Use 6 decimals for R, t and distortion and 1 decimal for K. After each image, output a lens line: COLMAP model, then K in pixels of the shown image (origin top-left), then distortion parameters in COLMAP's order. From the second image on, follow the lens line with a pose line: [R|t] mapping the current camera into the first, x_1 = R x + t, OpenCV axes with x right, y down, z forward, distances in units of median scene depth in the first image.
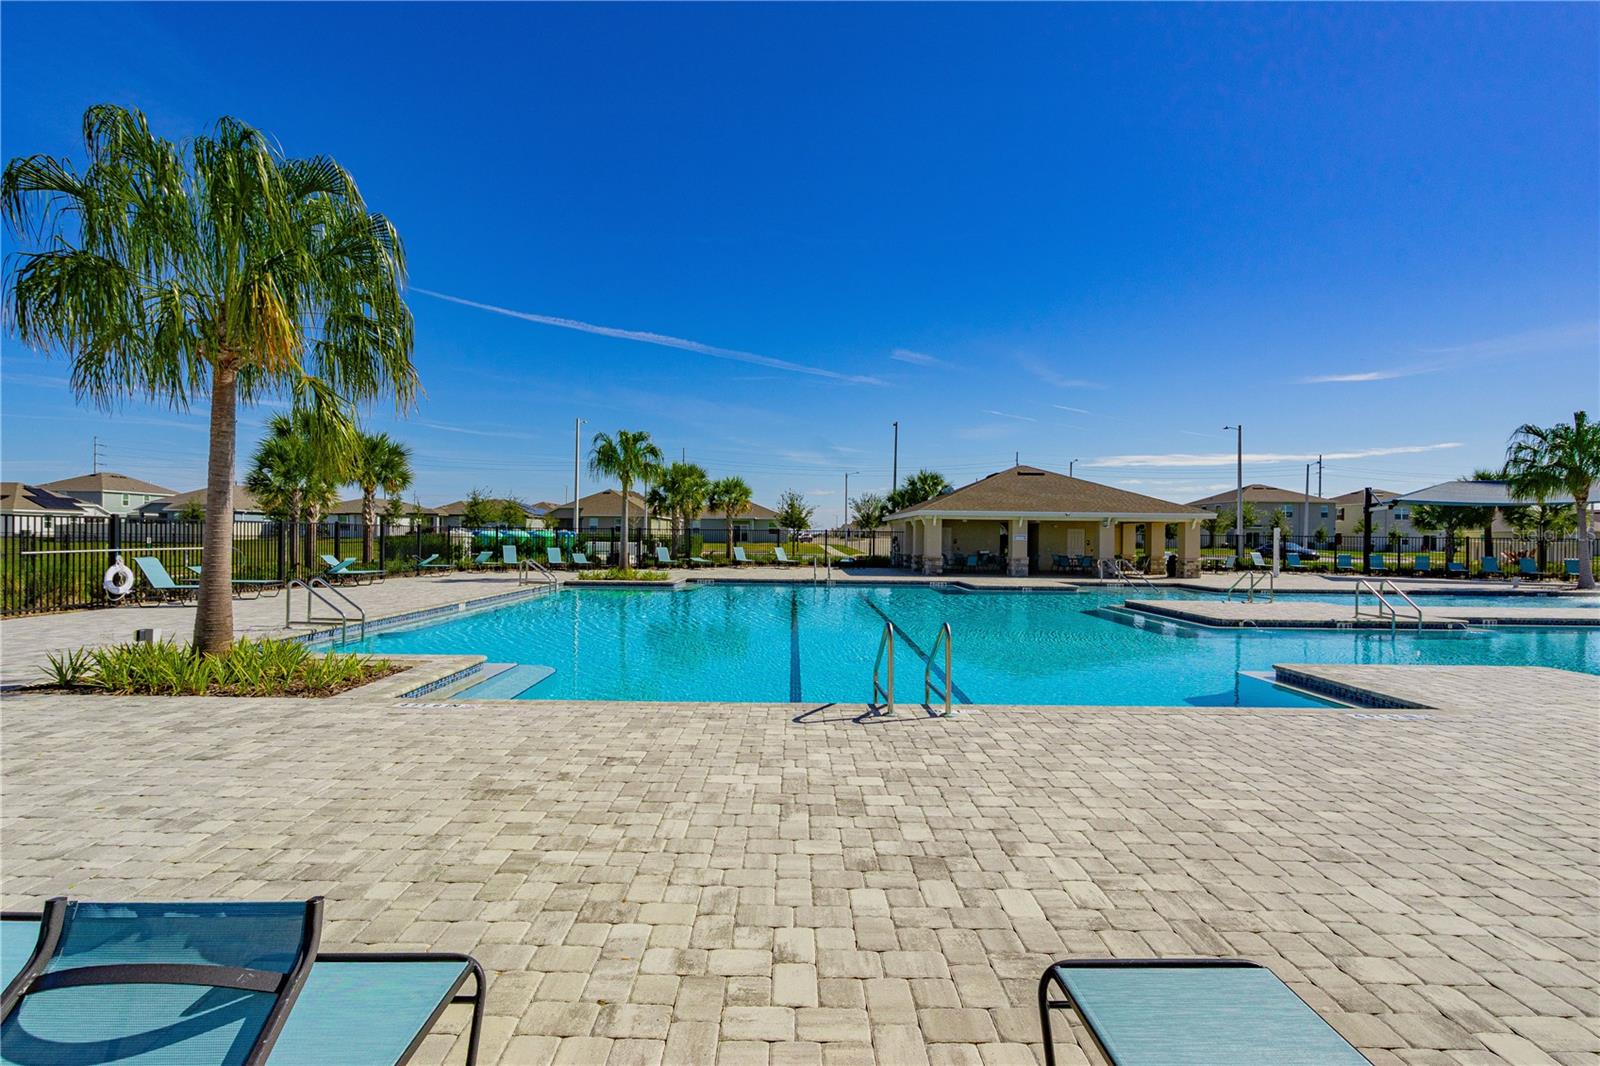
lens RADIAL K [[724.7, 0, 800.0], [0, 724.7, 533.0], [0, 0, 1]] dist [-0.000443, -0.000396]
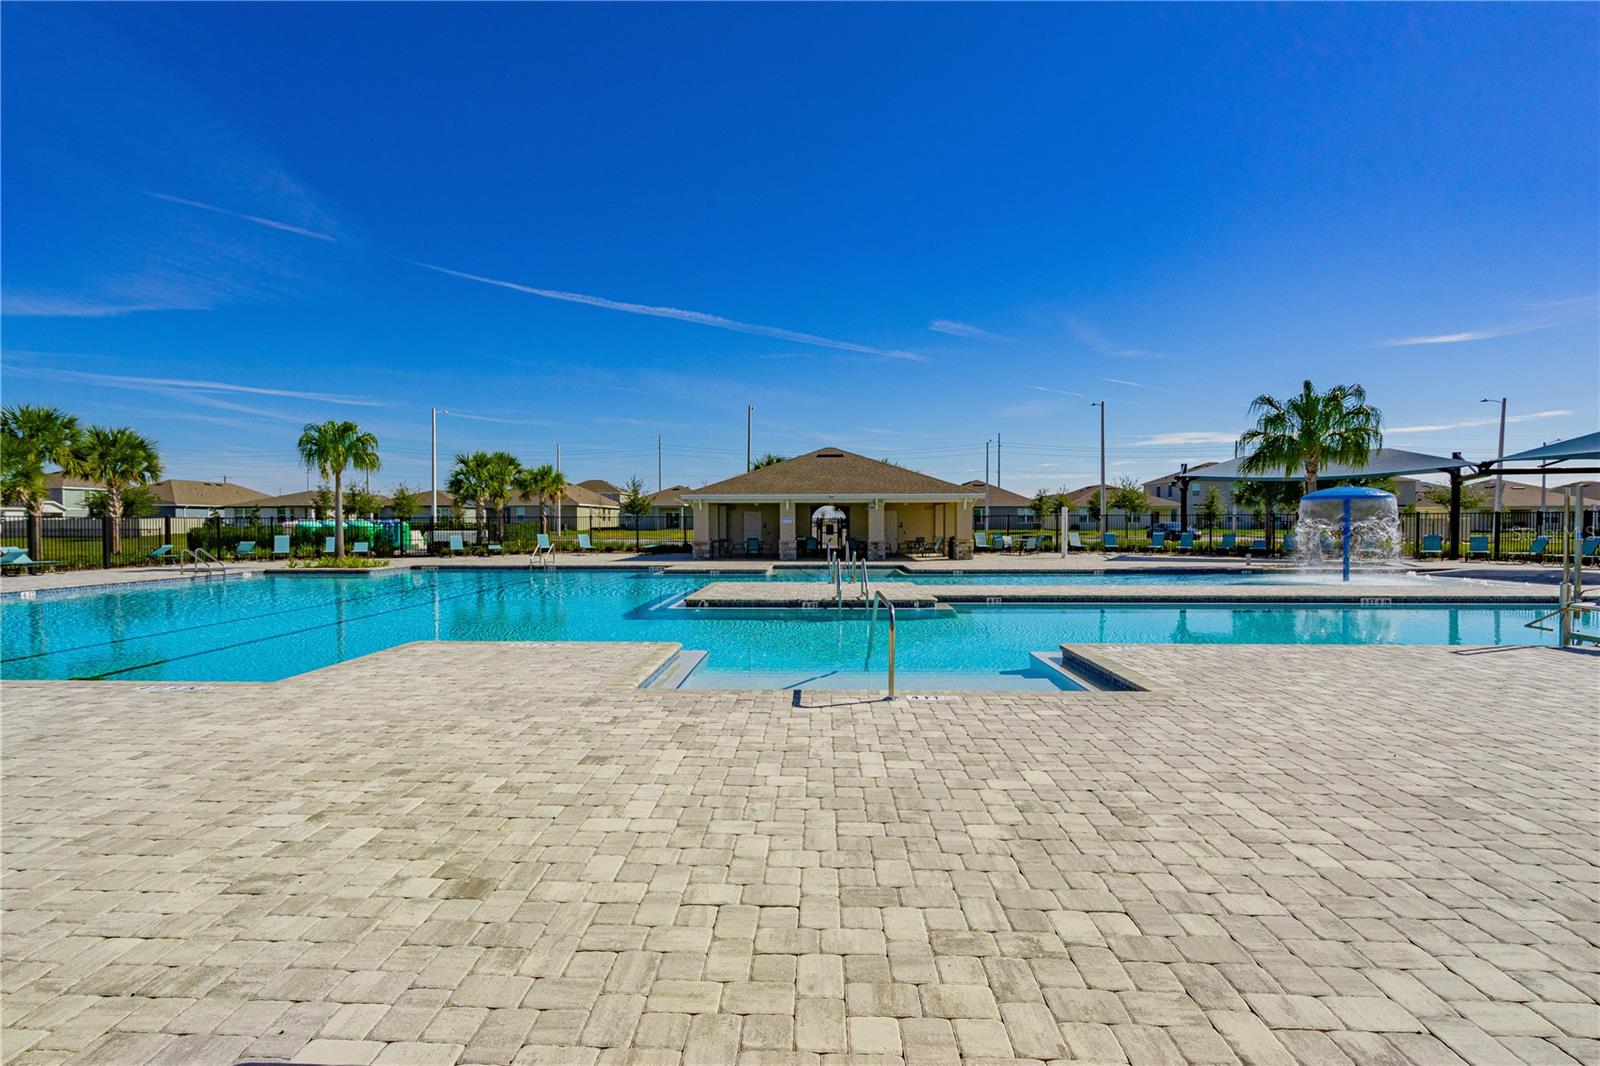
lens RADIAL K [[728.7, 0, 796.6], [0, 728.7, 553.0], [0, 0, 1]] dist [0.001671, 0.000360]
pose [[0.998970, -0.012471, -0.043630, 0.361071], [0.014491, 0.998823, 0.046294, 0.004351], [0.043001, -0.046879, 0.997975, -0.001772]]
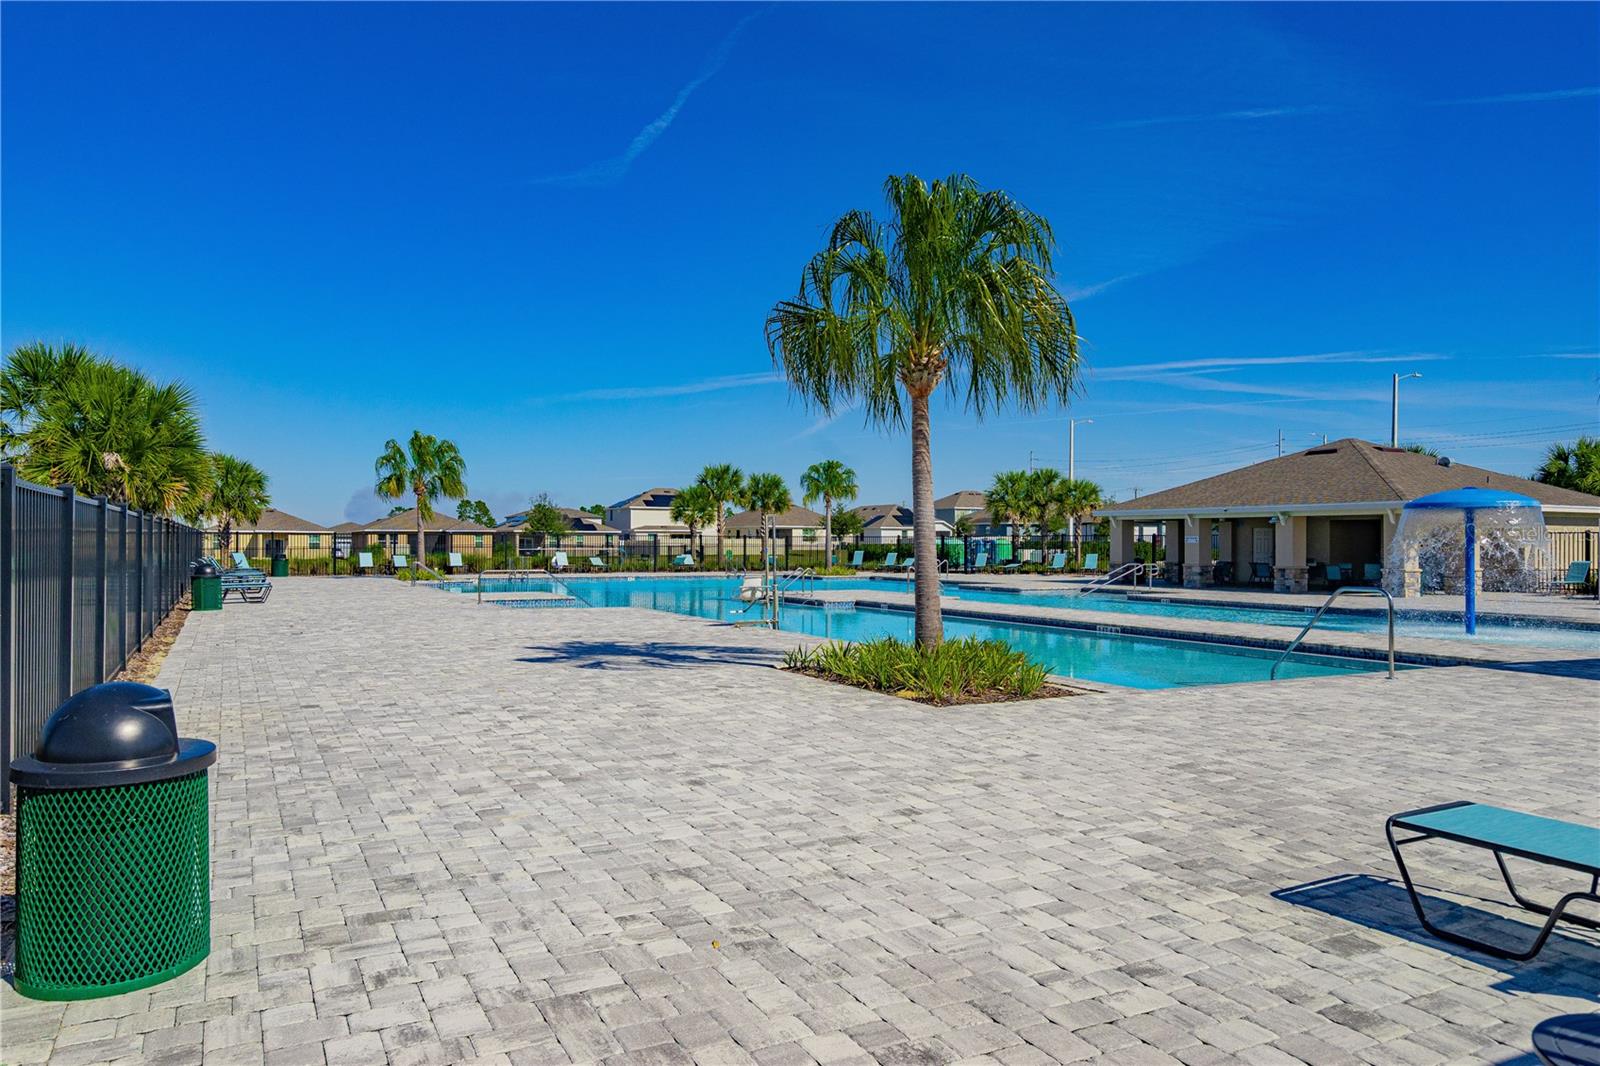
lens RADIAL K [[1151.8, 0, 800.0], [0, 1151.8, 533.0], [0, 0, 1]] dist [-0.000622, -0.000244]
pose [[0.460467, -0.015174, -0.887547, 1.272218], [0.007195, 0.999885, -0.013361, 0.012497], [0.887648, -0.000234, 0.460523, -0.002581]]
